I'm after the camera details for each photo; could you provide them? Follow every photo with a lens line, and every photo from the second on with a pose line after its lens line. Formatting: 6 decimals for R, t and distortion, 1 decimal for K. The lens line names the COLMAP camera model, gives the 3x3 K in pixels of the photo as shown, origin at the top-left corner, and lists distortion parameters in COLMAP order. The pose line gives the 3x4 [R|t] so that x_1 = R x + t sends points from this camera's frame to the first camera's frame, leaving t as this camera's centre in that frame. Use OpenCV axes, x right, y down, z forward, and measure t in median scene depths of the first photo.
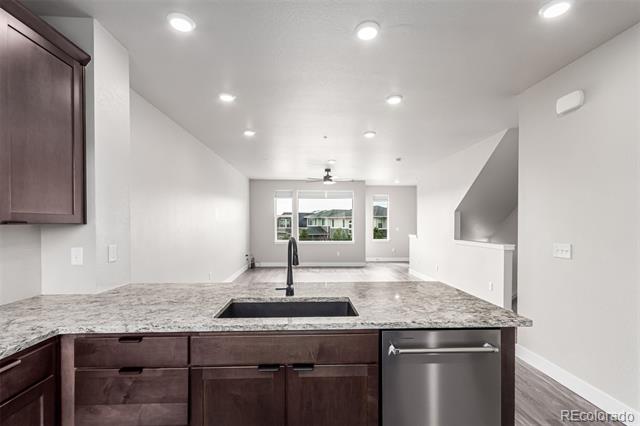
lens RADIAL K [[301.2, 0, 318.1], [0, 301.2, 224.8], [0, 0, 1]] dist [0.003615, 0.000648]
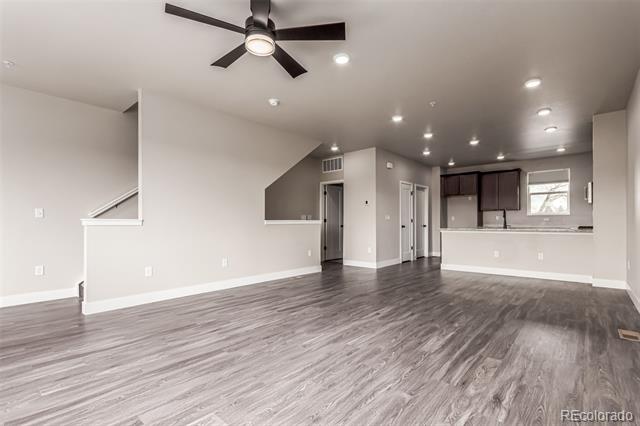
lens RADIAL K [[301.2, 0, 318.1], [0, 301.2, 224.8], [0, 0, 1]] dist [0.003615, 0.000648]
pose [[-0.718459, -0.003226, 0.695562, -0.183463], [0.002827, 0.999967, 0.007558, 0.035438], [-0.695563, 0.007397, -0.718427, 0.973060]]
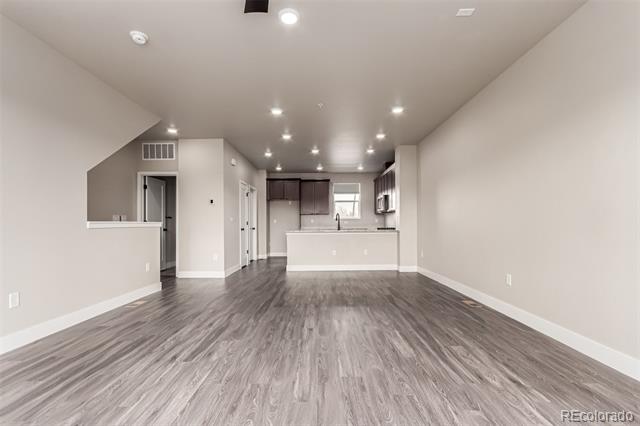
lens RADIAL K [[301.2, 0, 318.1], [0, 301.2, 224.8], [0, 0, 1]] dist [0.003615, 0.000648]
pose [[-0.998577, 0.004747, 0.053116, -0.007190], [0.004766, 0.999989, 0.000233, 0.036158], [-0.053114, 0.000486, -0.998588, 0.977020]]
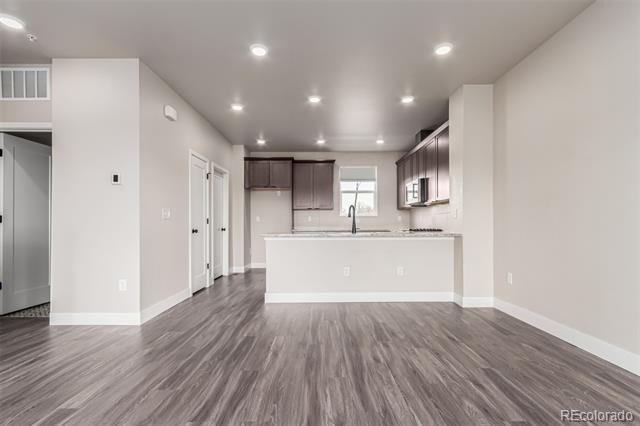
lens RADIAL K [[301.2, 0, 318.1], [0, 301.2, 224.8], [0, 0, 1]] dist [0.003615, 0.000648]
pose [[-0.998839, 0.001757, 0.048132, 0.012995], [0.001824, 0.999997, 0.001348, 0.036926], [-0.048130, 0.001434, -0.998840, 0.670935]]
